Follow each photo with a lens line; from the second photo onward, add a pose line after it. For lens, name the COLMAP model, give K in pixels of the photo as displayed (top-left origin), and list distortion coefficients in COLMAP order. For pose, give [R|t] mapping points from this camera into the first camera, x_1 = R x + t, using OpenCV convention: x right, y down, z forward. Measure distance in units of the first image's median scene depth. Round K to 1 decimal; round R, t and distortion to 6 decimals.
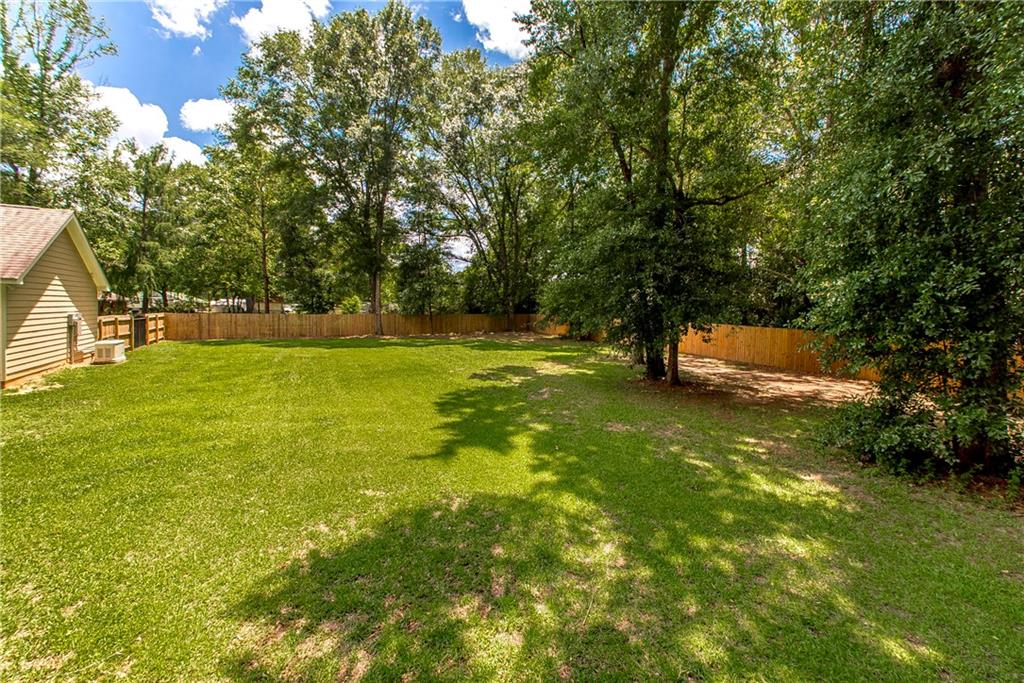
lens RADIAL K [[392.1, 0, 515.8], [0, 392.1, 334.0], [0, 0, 1]] dist [0.000808, -0.000255]
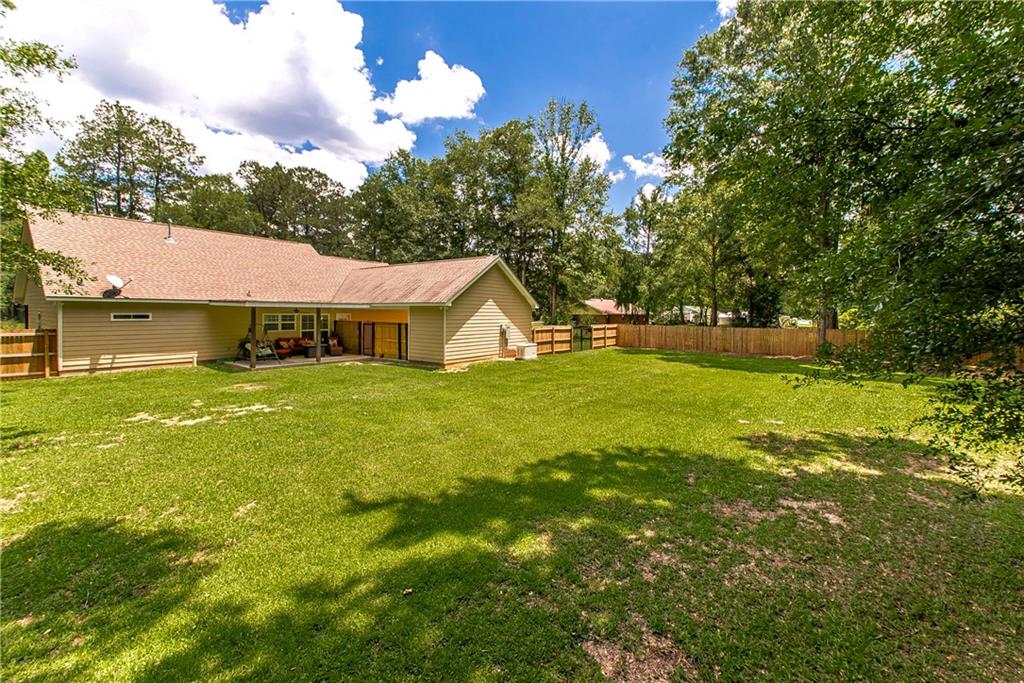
lens RADIAL K [[411.0, 0, 512.3], [0, 411.0, 318.5], [0, 0, 1]] dist [-0.000271, -0.000123]
pose [[0.418458, -0.001670, -0.908235, 0.448255], [-0.062394, 0.997583, -0.030582, -0.041562], [0.906091, 0.069465, 0.417342, 0.591412]]
